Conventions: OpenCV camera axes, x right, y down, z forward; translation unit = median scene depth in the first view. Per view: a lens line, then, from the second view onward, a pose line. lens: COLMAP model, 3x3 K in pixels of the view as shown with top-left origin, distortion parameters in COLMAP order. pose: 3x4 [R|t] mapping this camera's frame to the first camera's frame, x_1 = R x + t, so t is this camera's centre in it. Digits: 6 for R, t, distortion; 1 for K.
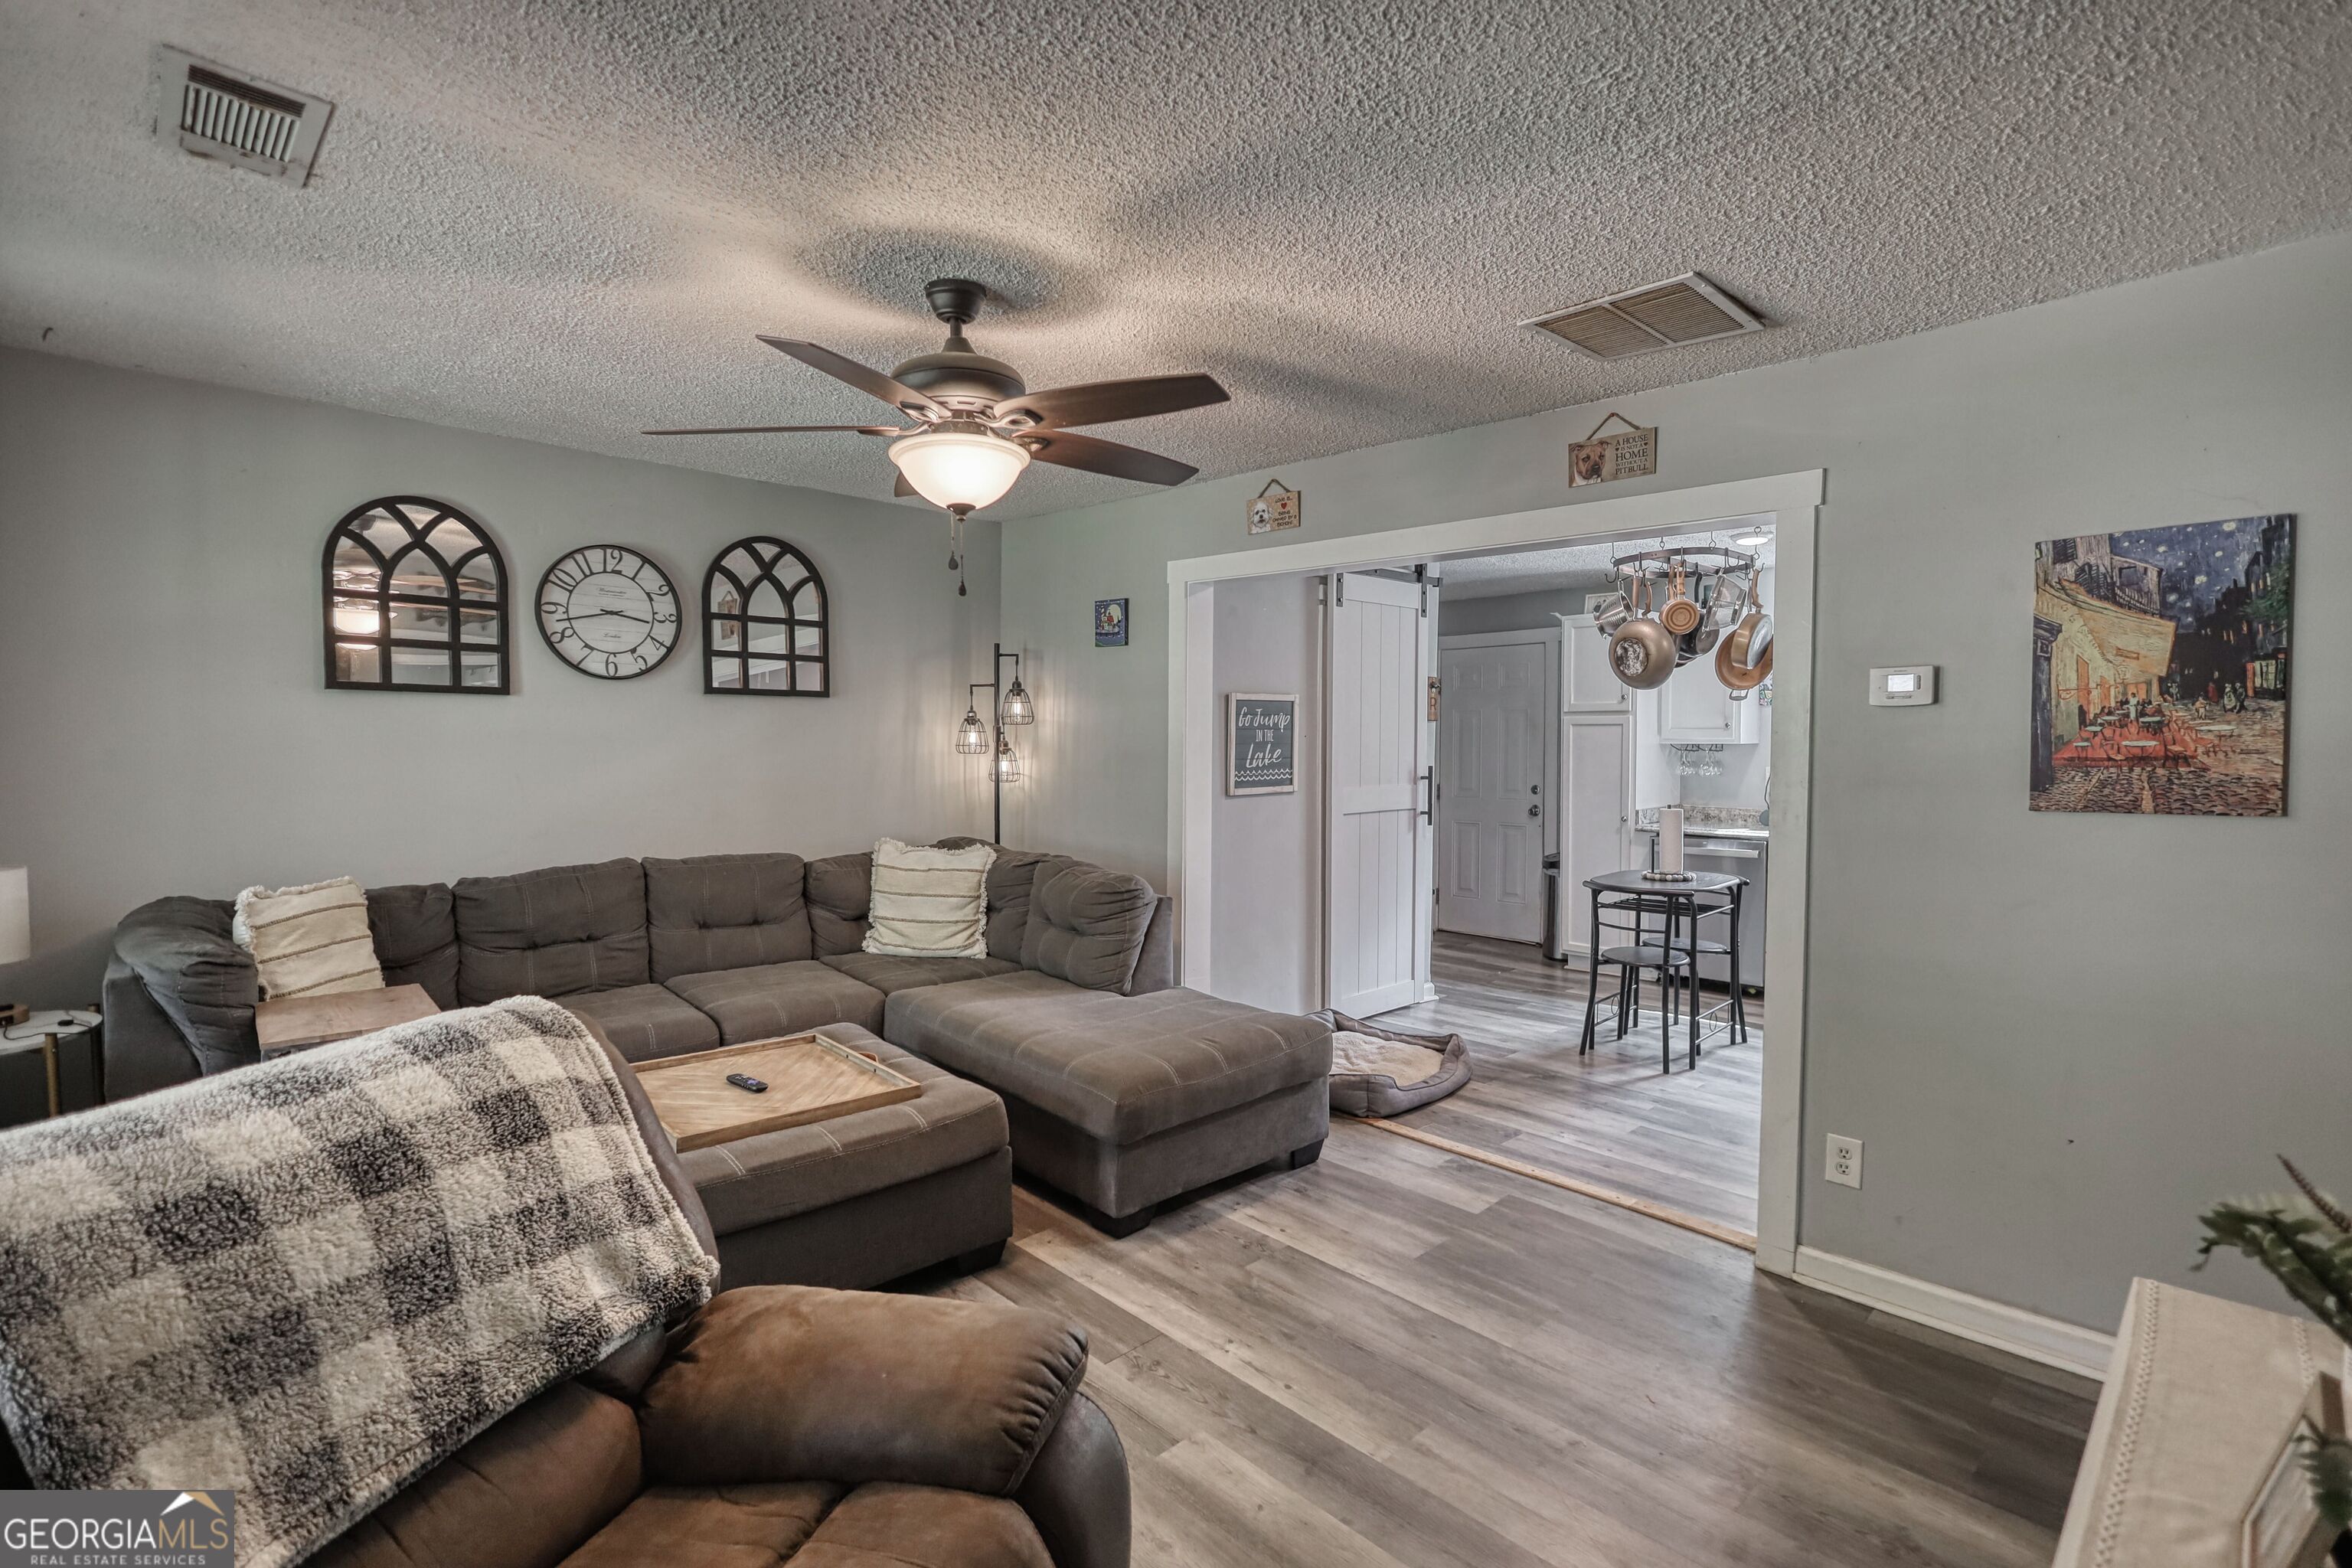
lens RADIAL K [[1101.9, 0, 1180.4], [0, 1101.9, 787.3], [0, 0, 1]] dist [0.001333, 0.000645]
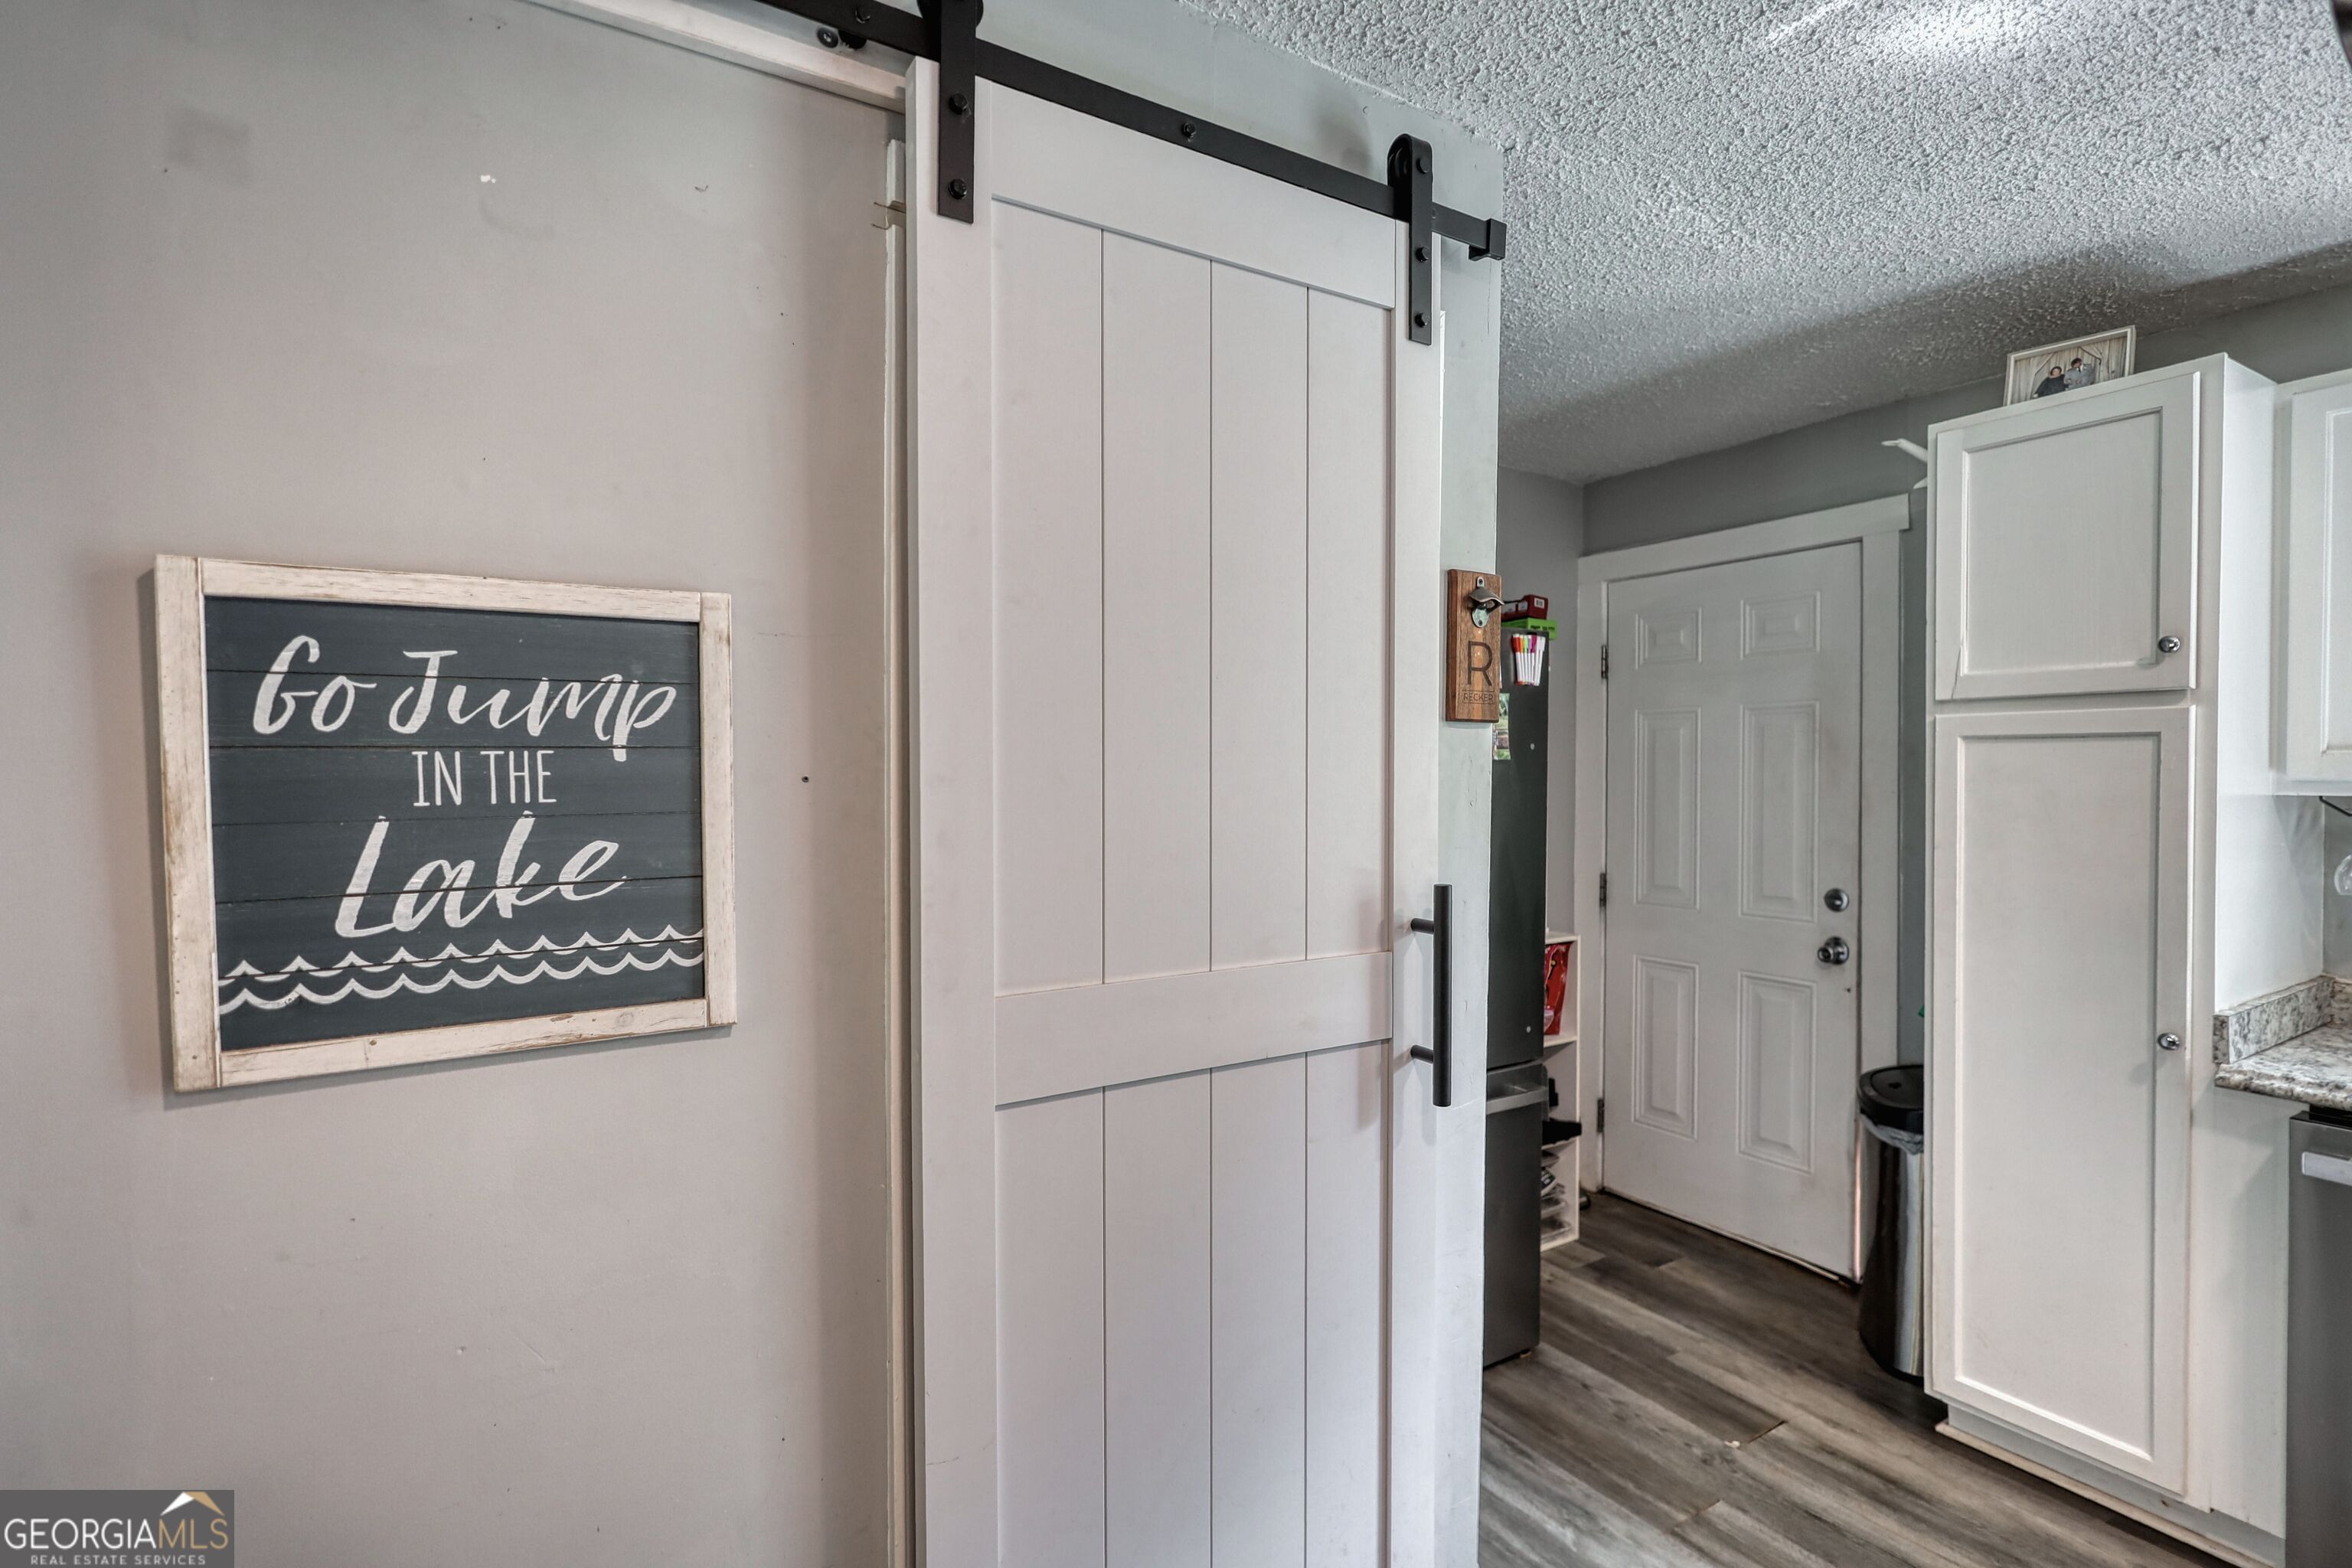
lens RADIAL K [[1119.7, 0, 1179.0], [0, 1119.7, 785.8], [0, 0, 1]] dist [0.001614, 0.000186]
pose [[0.980136, 0.003836, -0.198290, 0.287960], [-0.008924, 0.999653, -0.024774, -0.048082], [0.198126, 0.026052, 0.979830, 0.947434]]
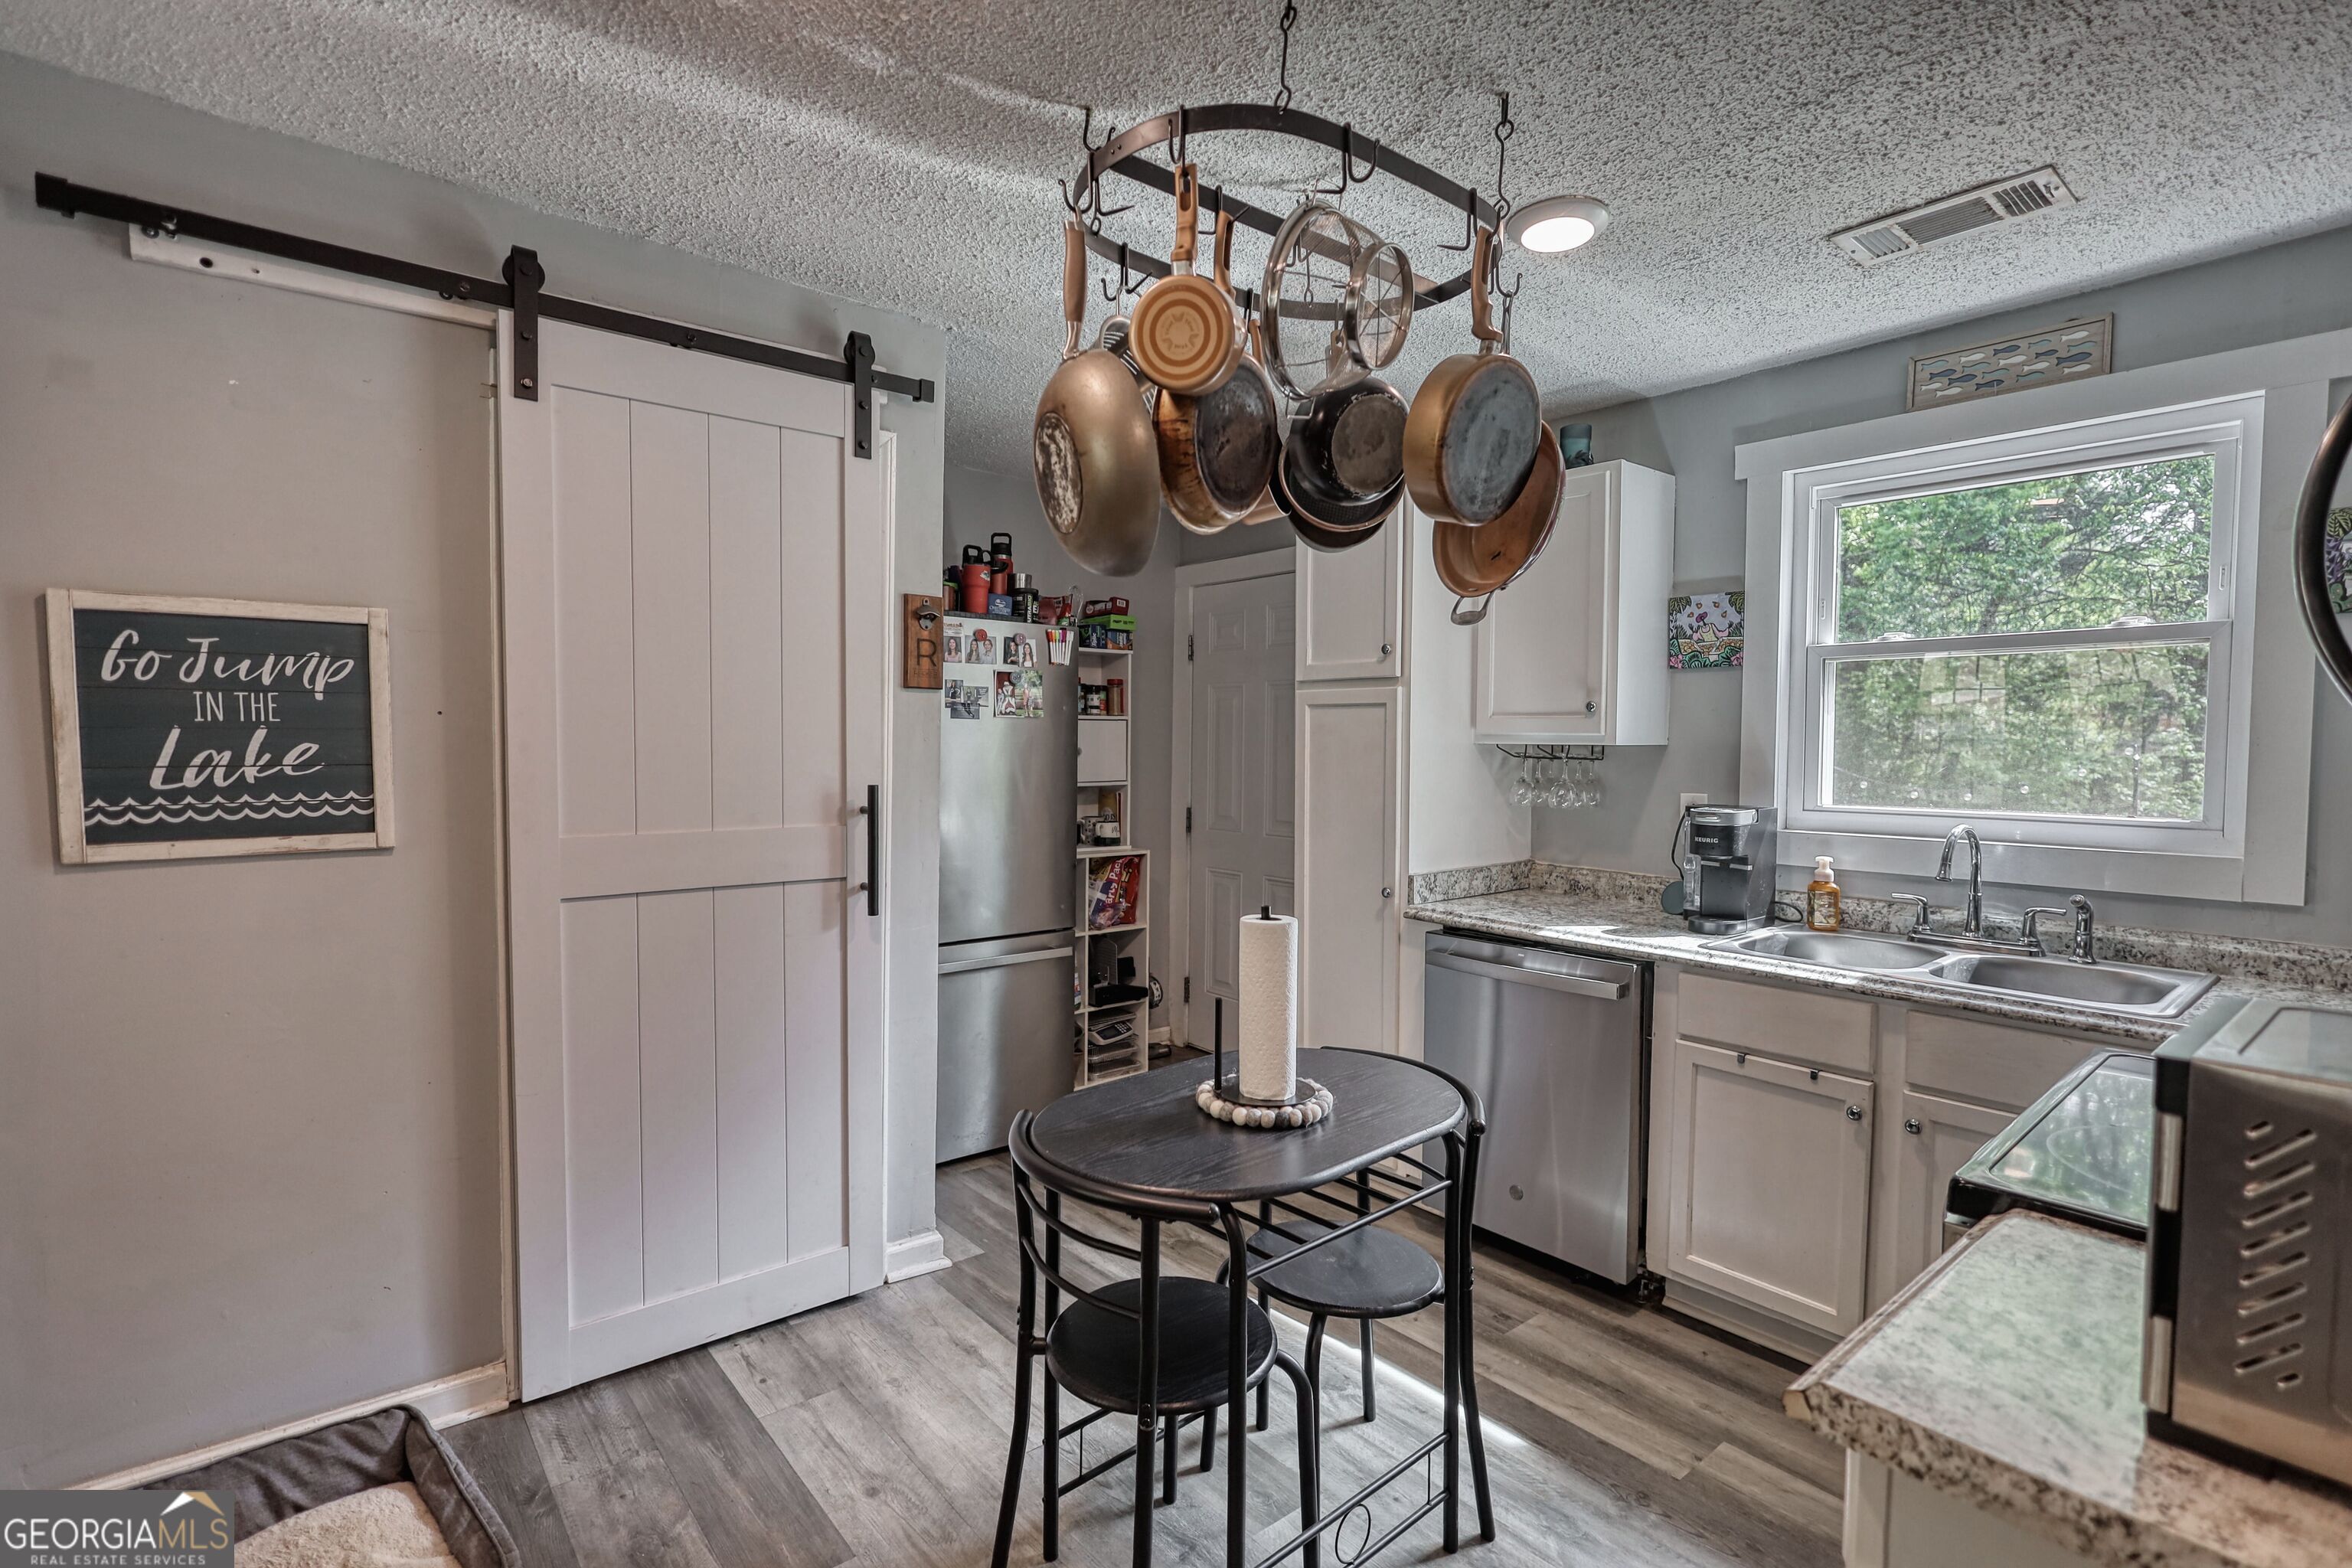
lens RADIAL K [[1101.9, 0, 1180.4], [0, 1101.9, 787.3], [0, 0, 1]] dist [0.001333, 0.000645]
pose [[0.997801, 0.015608, -0.064421, 0.506295], [-0.015429, 0.999876, 0.003277, -0.028981], [0.064464, -0.002276, 0.997917, 0.730885]]
